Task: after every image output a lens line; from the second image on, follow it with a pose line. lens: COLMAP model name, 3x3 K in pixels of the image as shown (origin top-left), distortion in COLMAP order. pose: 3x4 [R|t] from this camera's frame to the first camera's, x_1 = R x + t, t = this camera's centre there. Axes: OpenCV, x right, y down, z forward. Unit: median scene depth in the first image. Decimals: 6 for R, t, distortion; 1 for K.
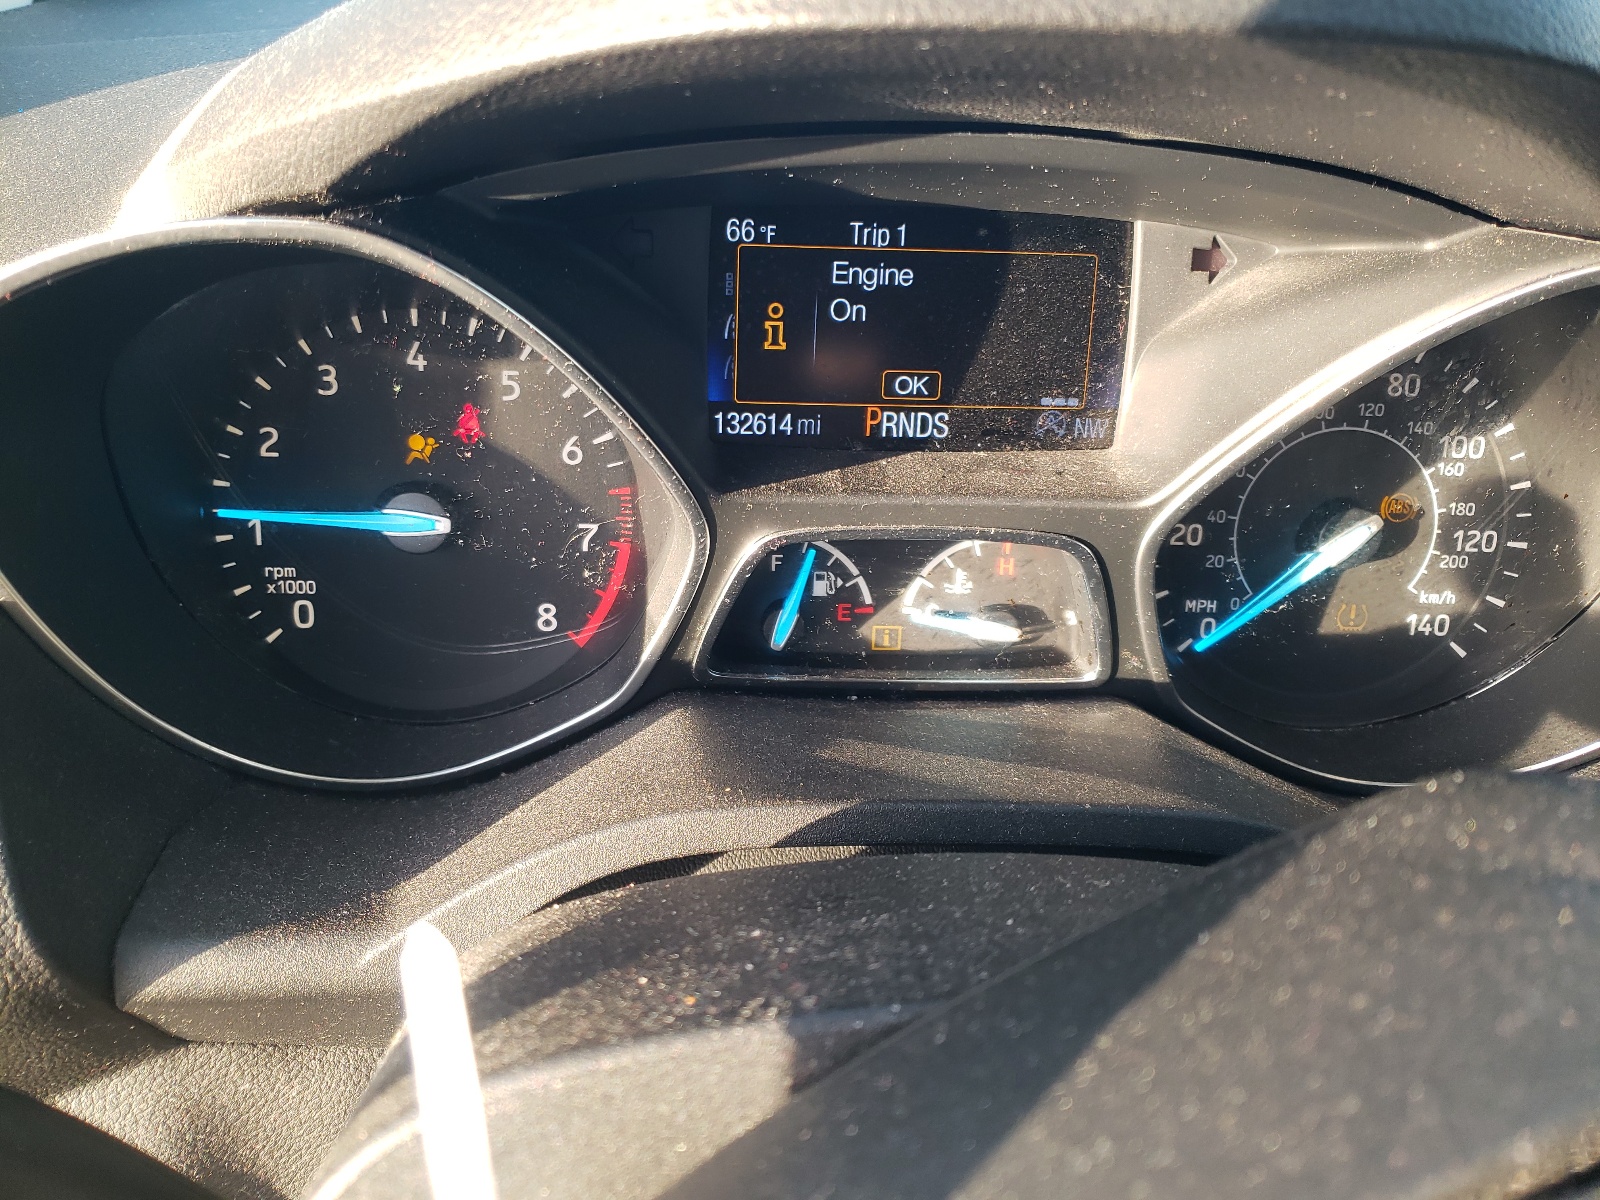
lens RADIAL K [[1210.7, 0, 799.7], [0, 1210.7, 599.9], [0, 0, 1]] dist [0.004403, -0.001030]
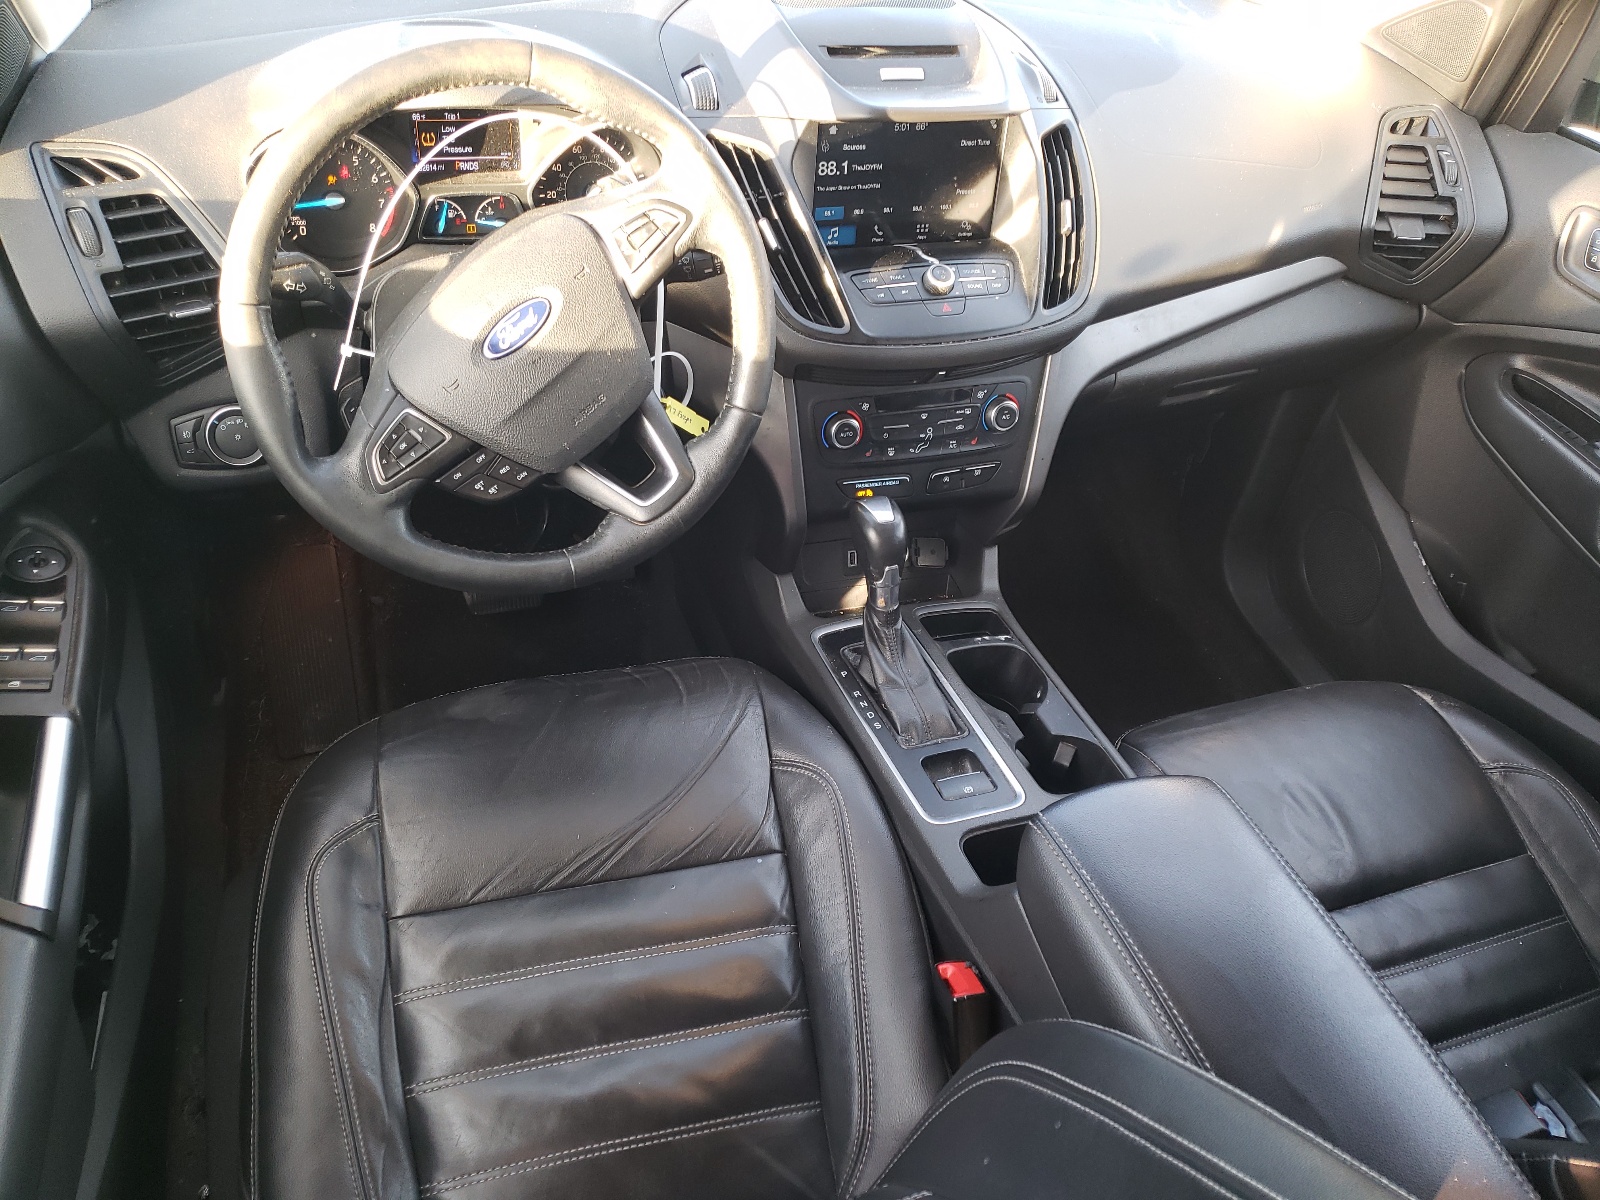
lens RADIAL K [[1210.7, 0, 802.1], [0, 1210.7, 598.9], [0, 0, 1]] dist [0.004403, -0.001030]
pose [[0.955452, -0.145158, 0.256983, -0.079356], [0.091060, 0.973201, 0.211157, 0.464205], [-0.280747, -0.178349, 0.943066, -3.088029]]
